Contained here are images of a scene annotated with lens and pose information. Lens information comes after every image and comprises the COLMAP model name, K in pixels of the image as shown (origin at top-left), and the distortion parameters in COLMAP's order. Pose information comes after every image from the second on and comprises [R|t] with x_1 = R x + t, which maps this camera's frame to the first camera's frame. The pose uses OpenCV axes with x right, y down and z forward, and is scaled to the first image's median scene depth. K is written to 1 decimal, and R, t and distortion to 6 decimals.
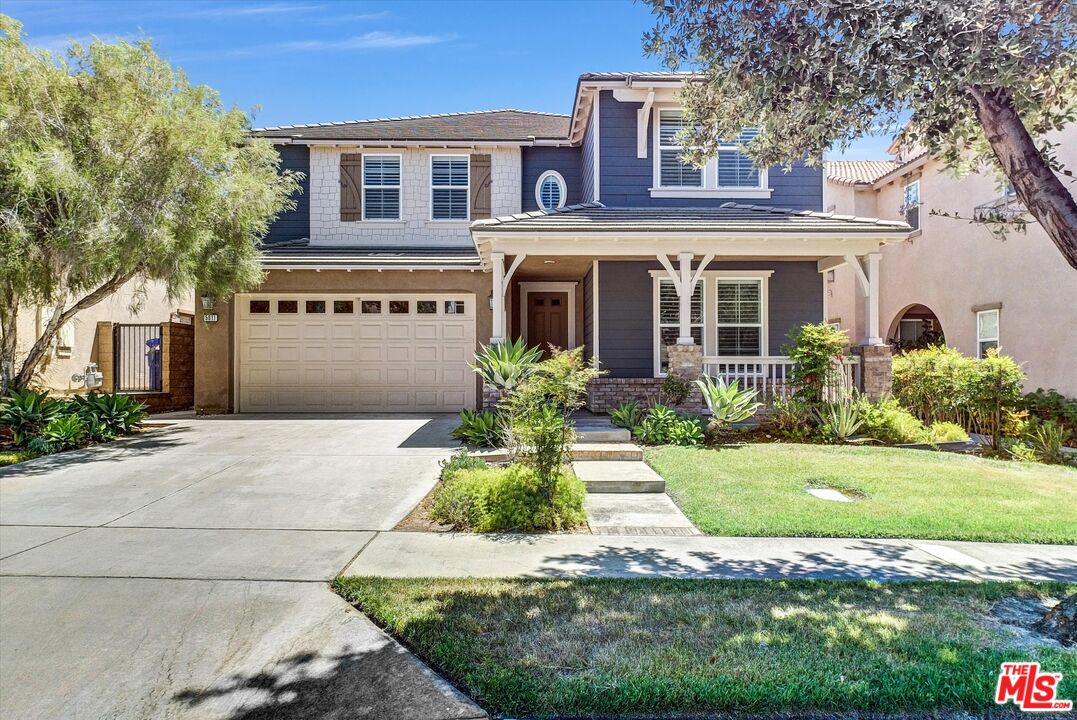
lens RADIAL K [[663.0, 0, 537.3], [0, 663.0, 364.7], [0, 0, 1]] dist [-0.014474, -0.002123]
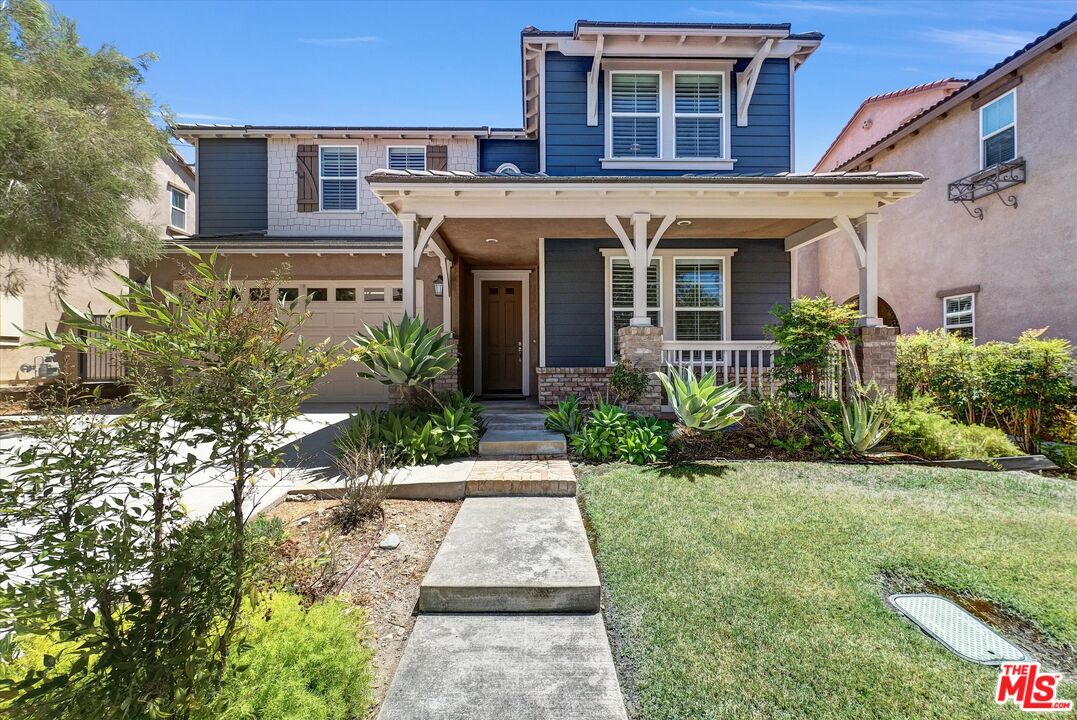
lens RADIAL K [[441.7, 0, 537.1], [0, 441.7, 361.0], [0, 0, 1]] dist [-0.017014, 0.000534]
pose [[0.999979, -0.002001, -0.006165, 0.085588], [0.002074, 0.999928, 0.011849, 0.004537], [0.006141, -0.011862, 0.999911, 0.391810]]
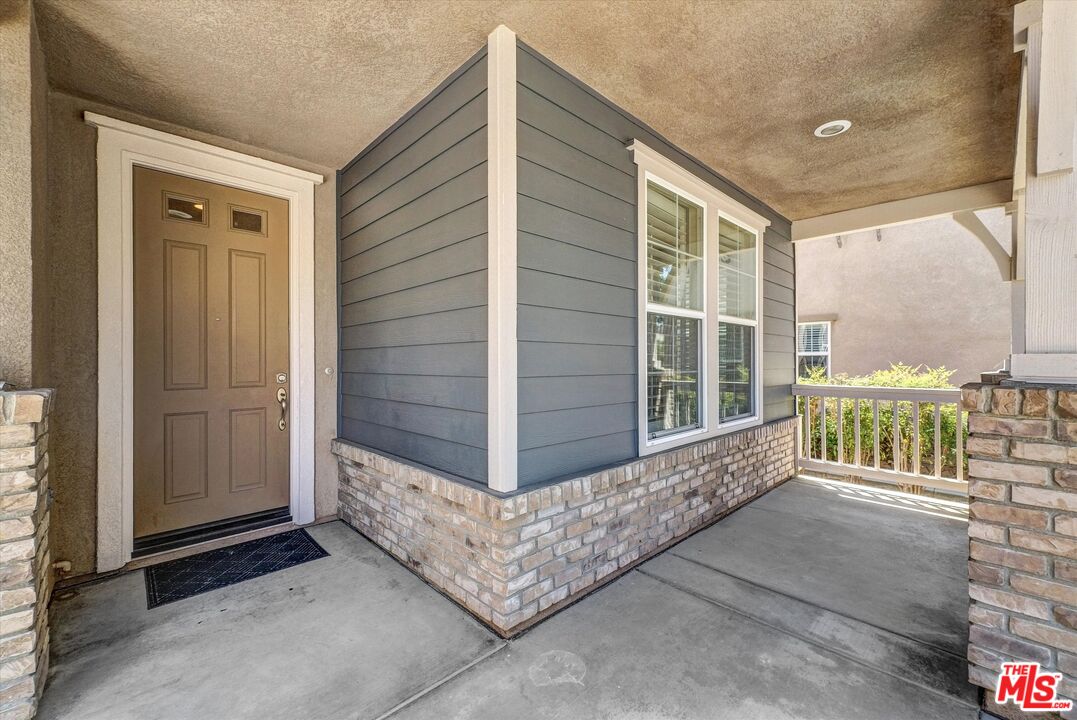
lens RADIAL K [[441.7, 0, 540.0], [0, 441.7, 360.8], [0, 0, 1]] dist [-0.017014, 0.000534]
pose [[0.725703, -0.000696, 0.688007, -0.019776], [-0.009543, 0.999893, 0.011078, -0.032839], [-0.687941, -0.014605, 0.725619, 0.870759]]
